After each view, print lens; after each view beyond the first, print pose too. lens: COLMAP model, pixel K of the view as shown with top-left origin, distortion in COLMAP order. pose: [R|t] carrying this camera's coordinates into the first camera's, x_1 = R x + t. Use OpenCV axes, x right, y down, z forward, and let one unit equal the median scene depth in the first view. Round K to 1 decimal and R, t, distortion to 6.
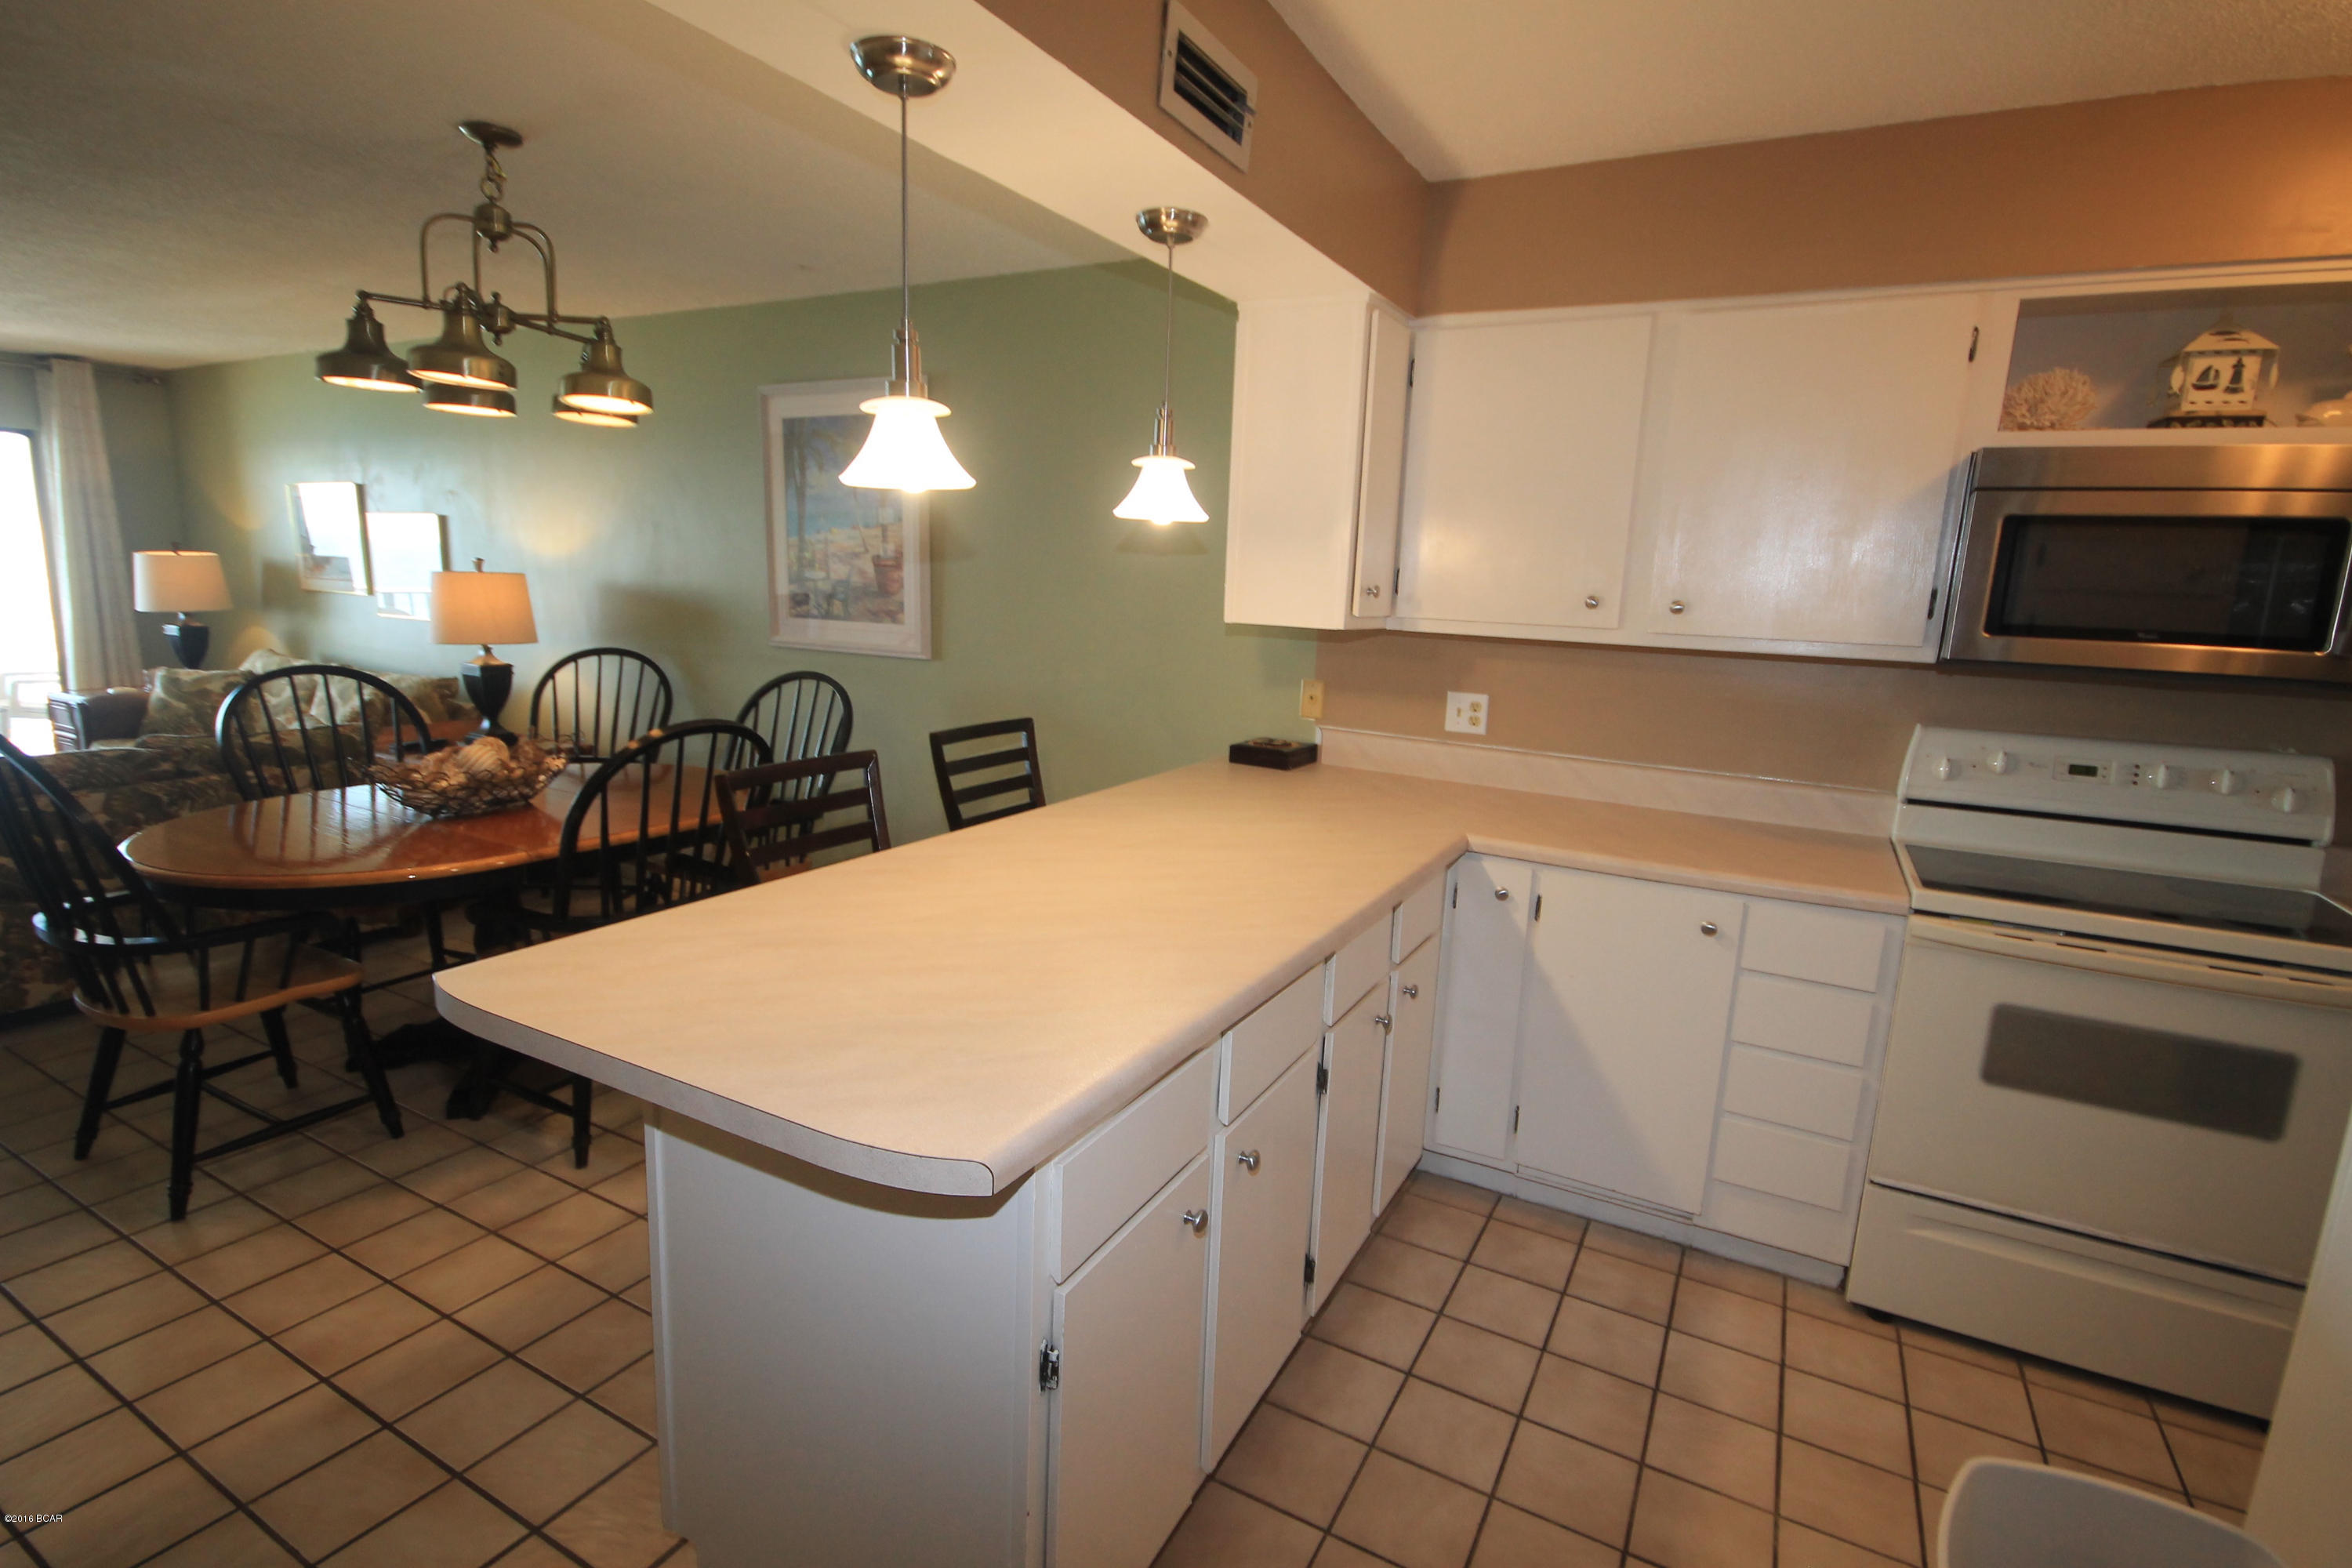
lens RADIAL K [[1142.9, 0, 1162.6], [0, 1142.9, 785.1], [0, 0, 1]] dist [-0.005568, -0.001605]
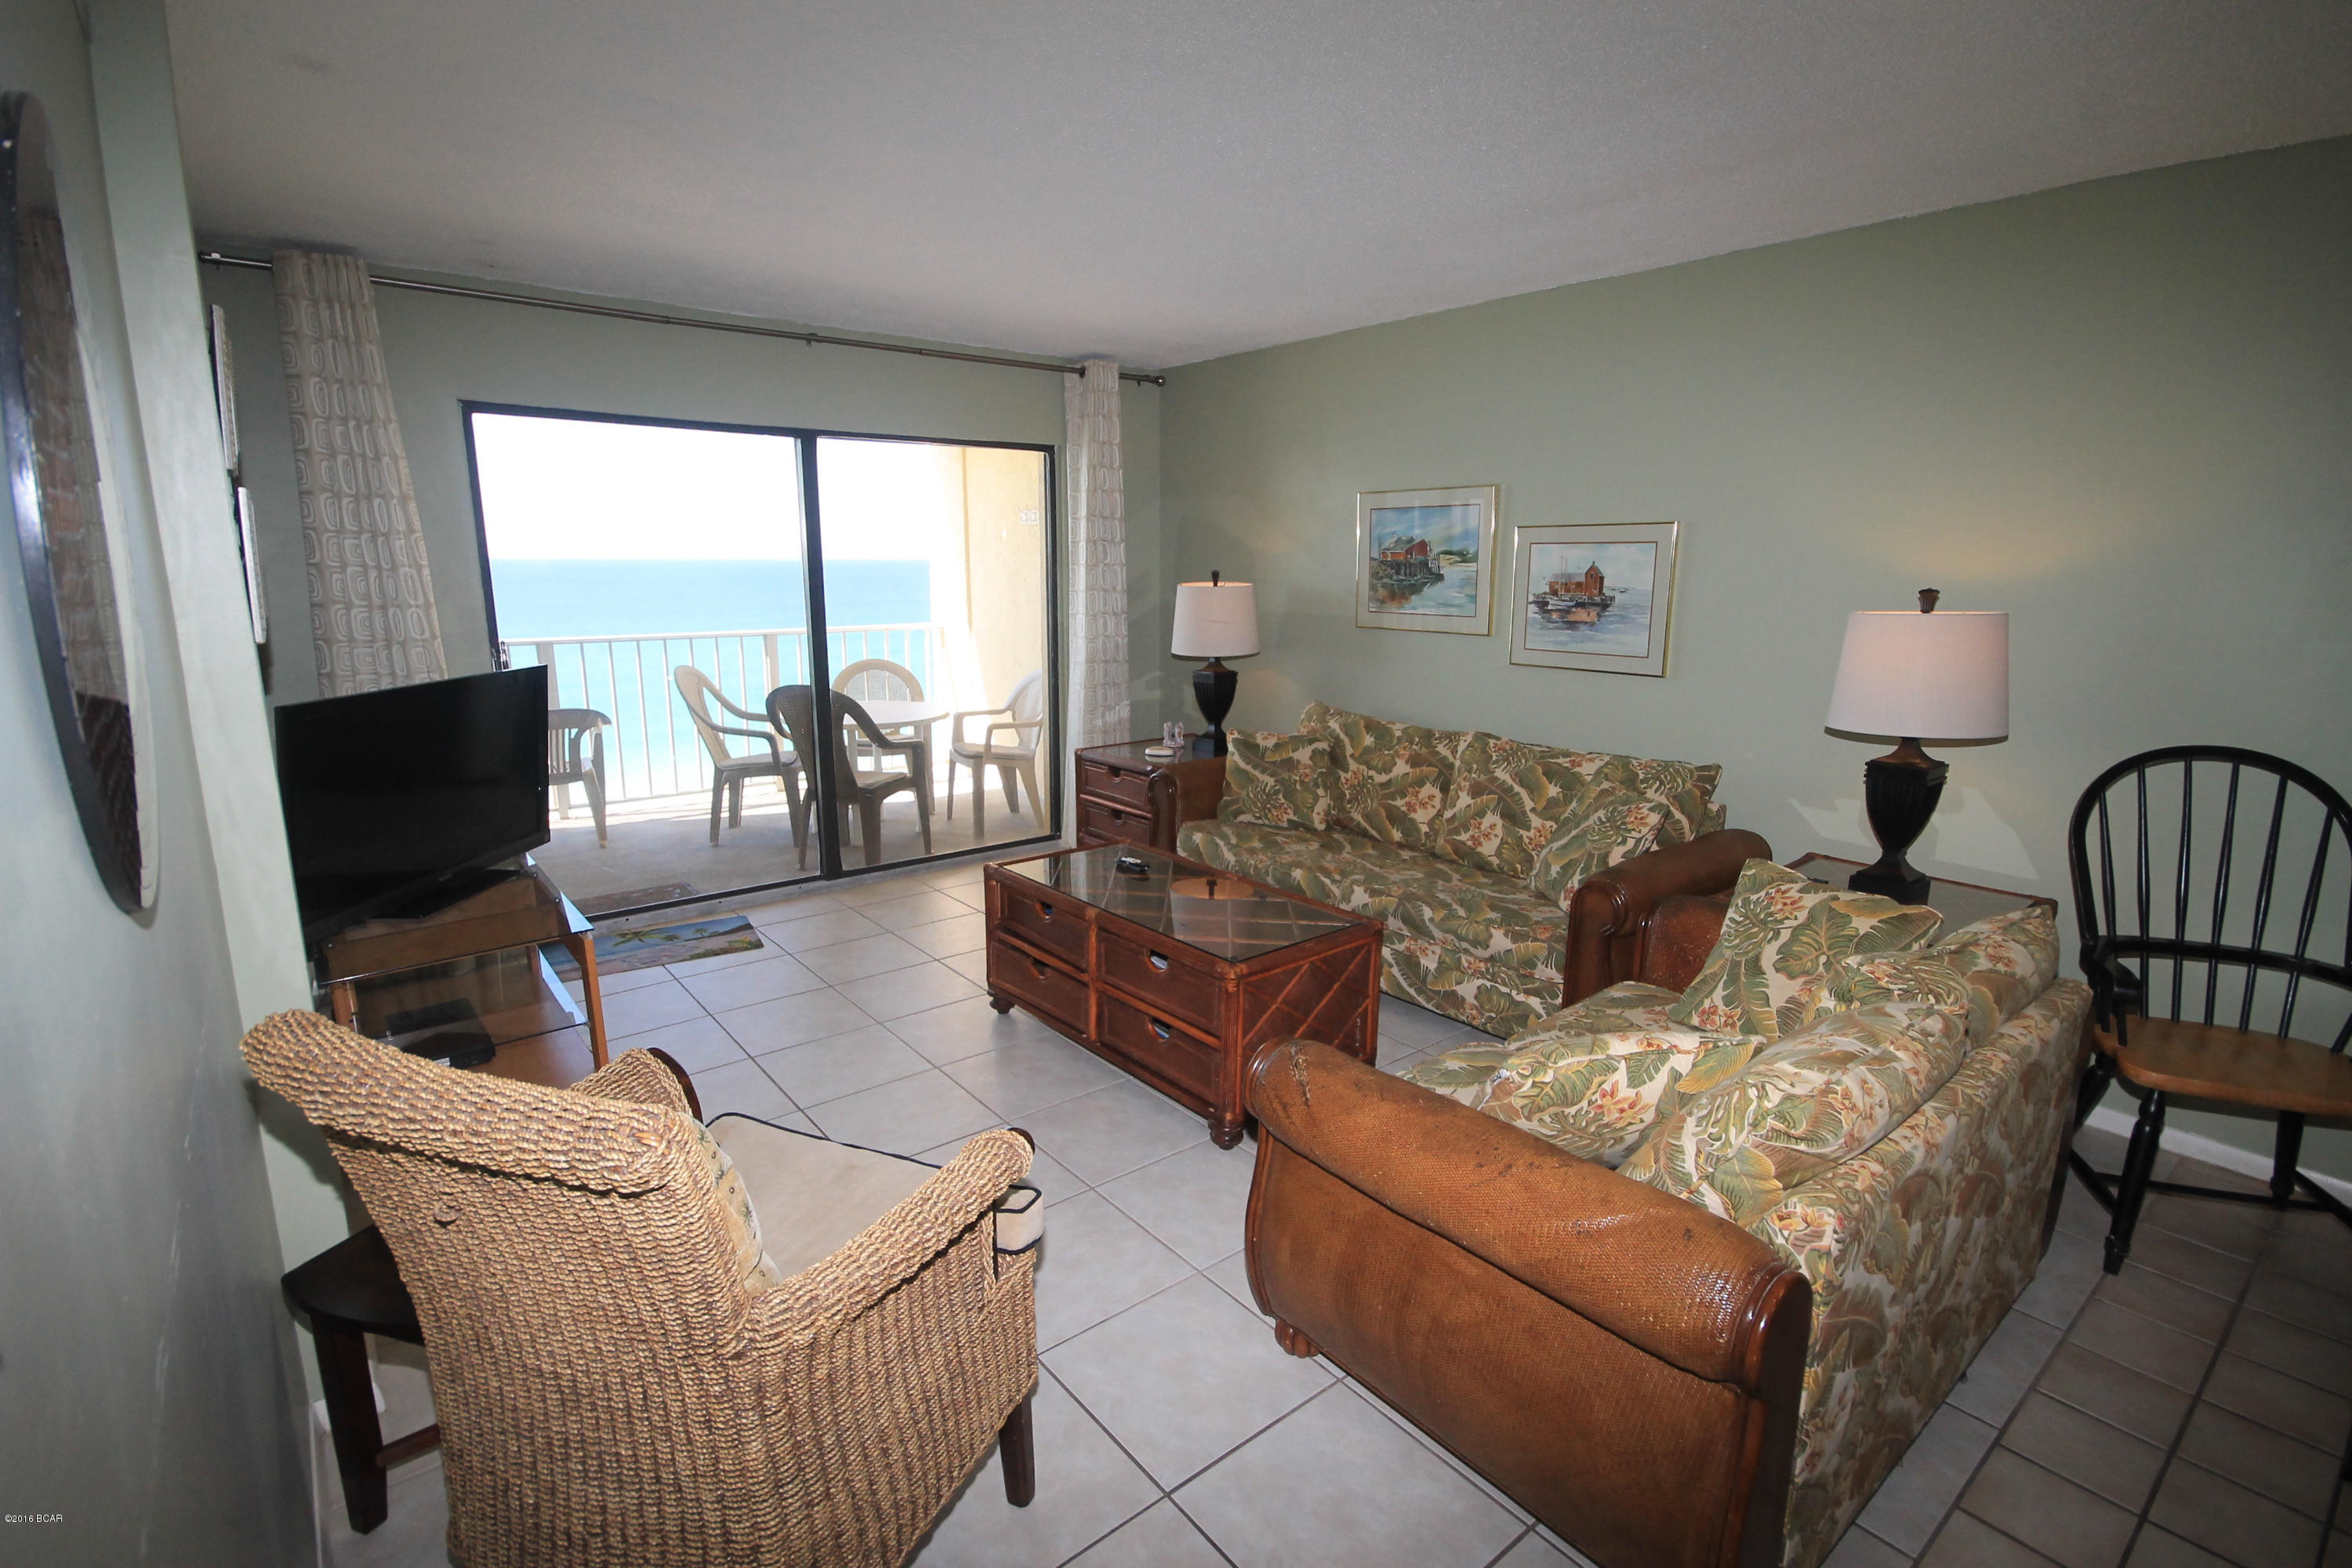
lens RADIAL K [[1142.9, 0, 1172.4], [0, 1142.9, 783.2], [0, 0, 1]] dist [-0.005568, -0.001605]
pose [[0.917614, 0.035535, -0.395882, -0.578509], [-0.028447, 0.999313, 0.023762, -0.080840], [0.396454, -0.010543, 0.917994, 0.236422]]
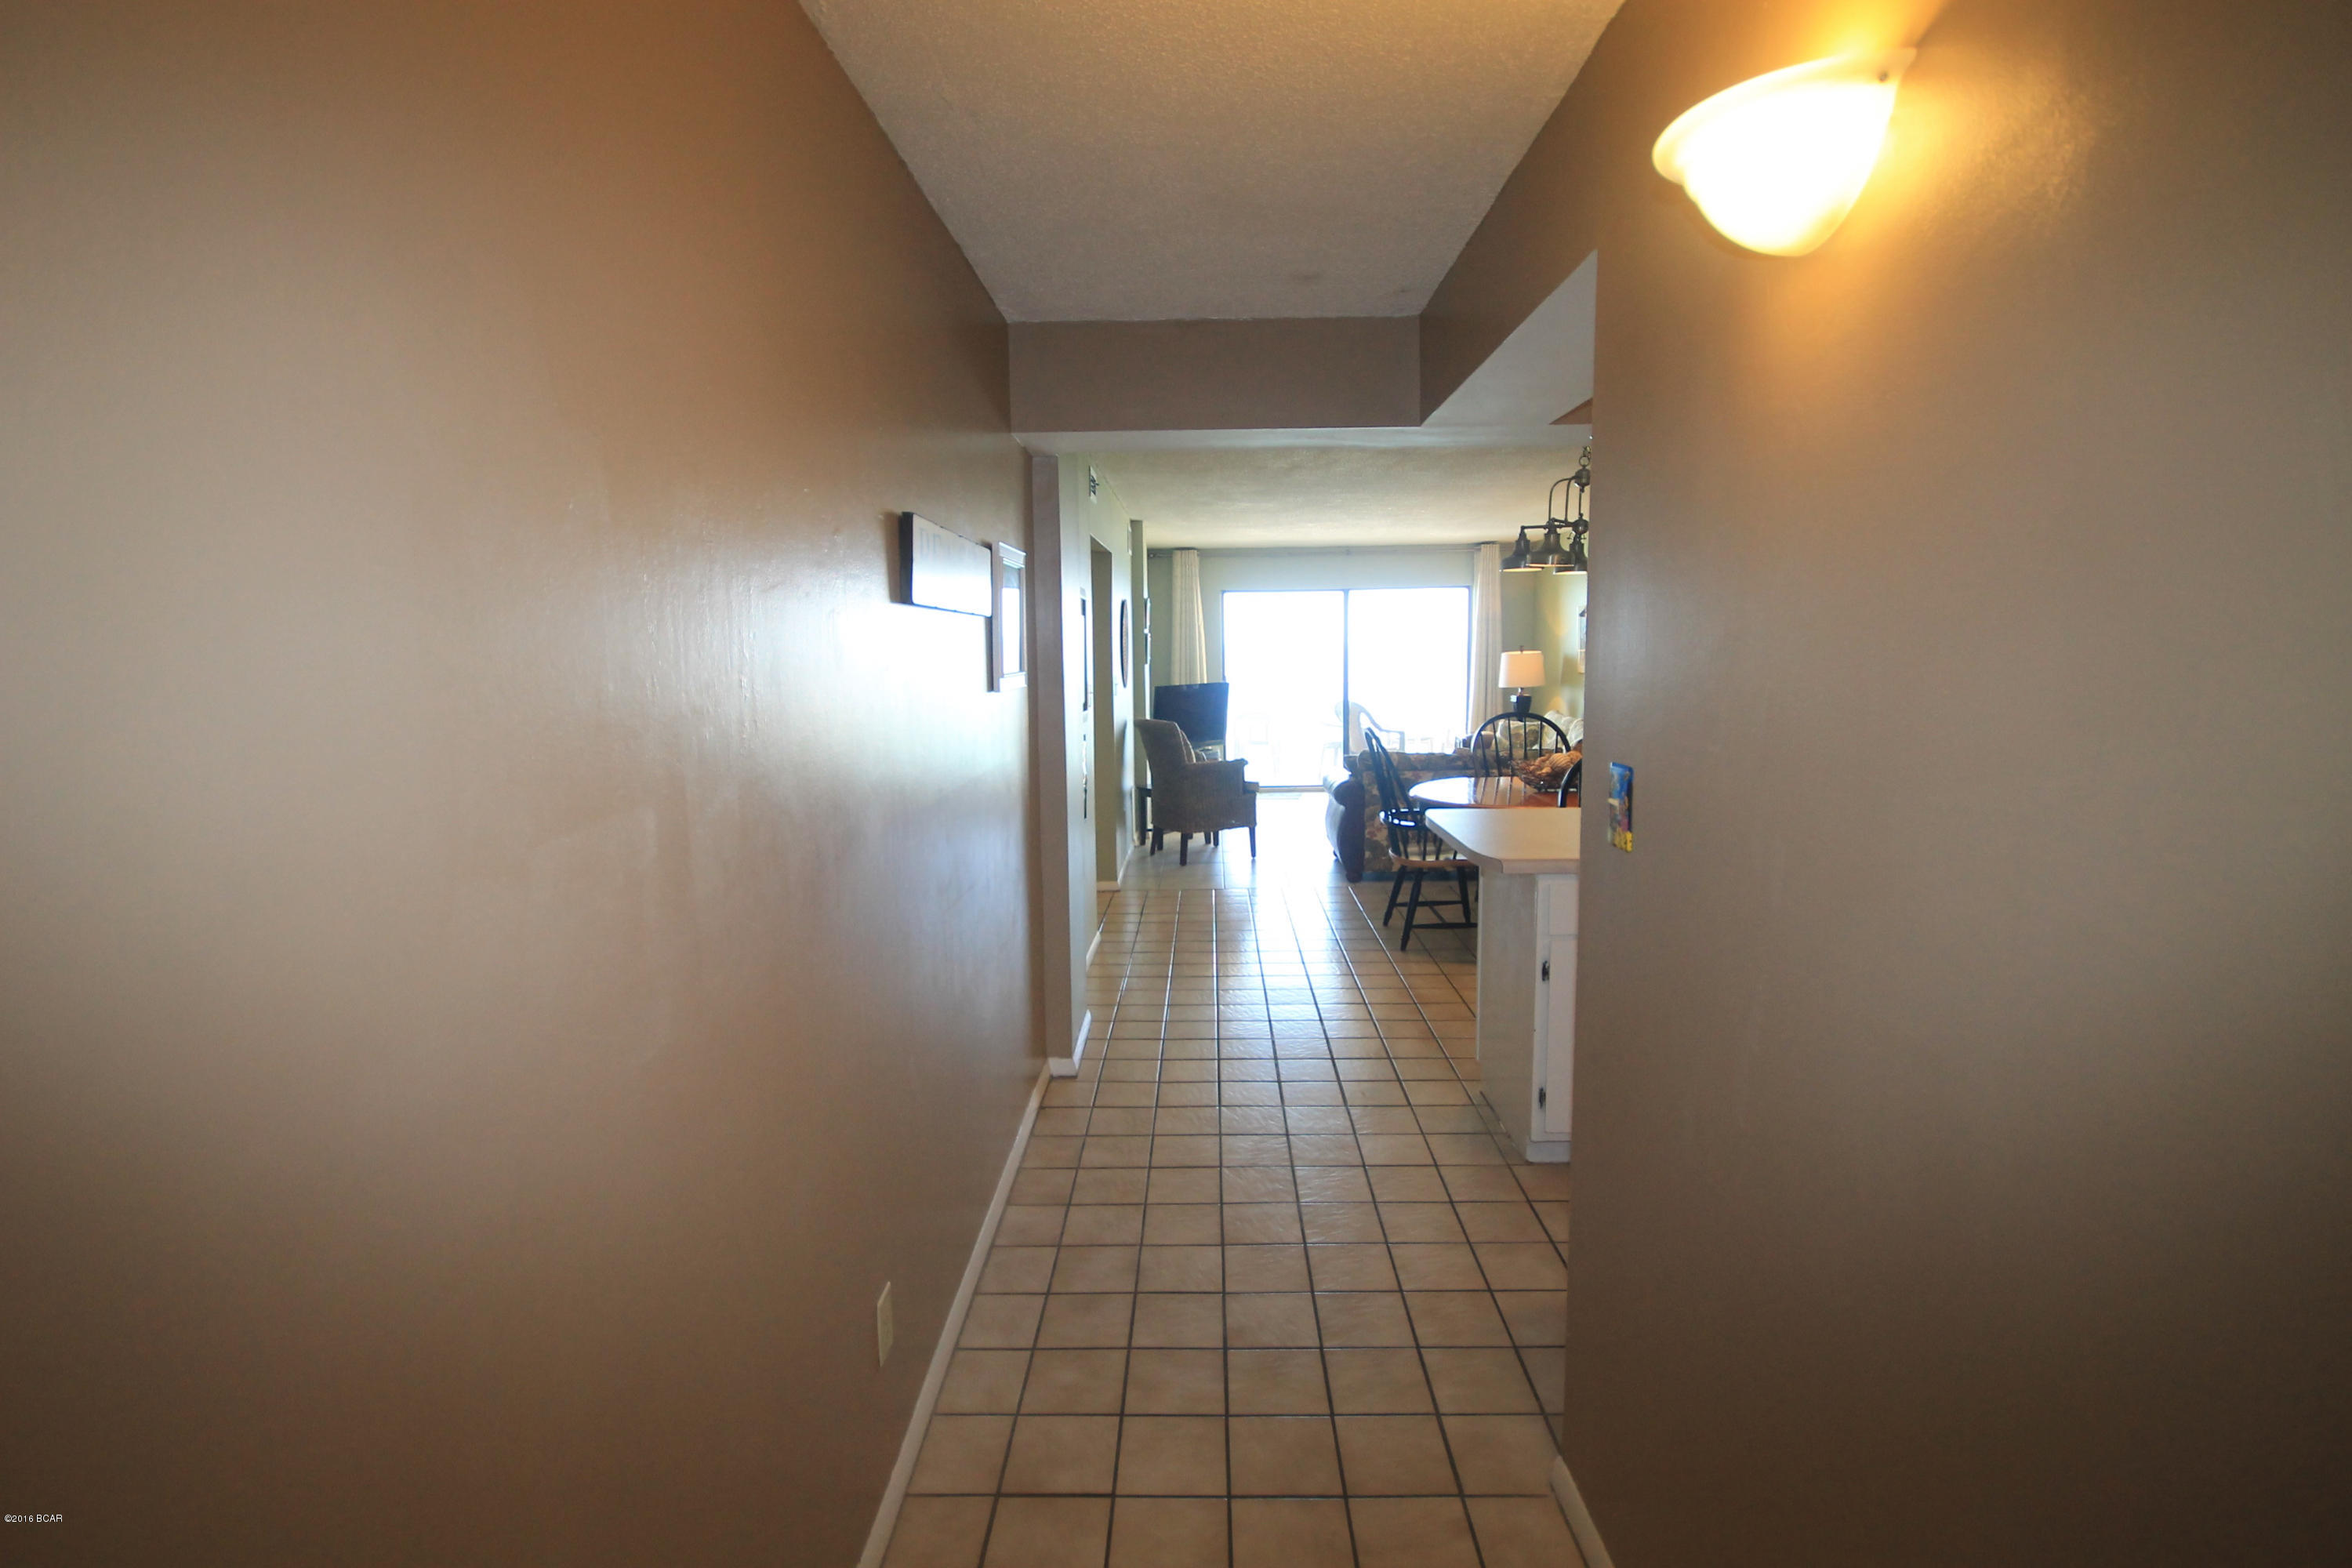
lens RADIAL K [[1103.7, 0, 1180.3], [0, 1103.7, 781.0], [0, 0, 1]] dist [-0.000269, -0.000005]
pose [[0.475057, 0.059845, -0.877918, 0.327811], [-0.120050, 0.992764, 0.002712, 0.038043], [0.871727, 0.104106, 0.478804, -0.186145]]
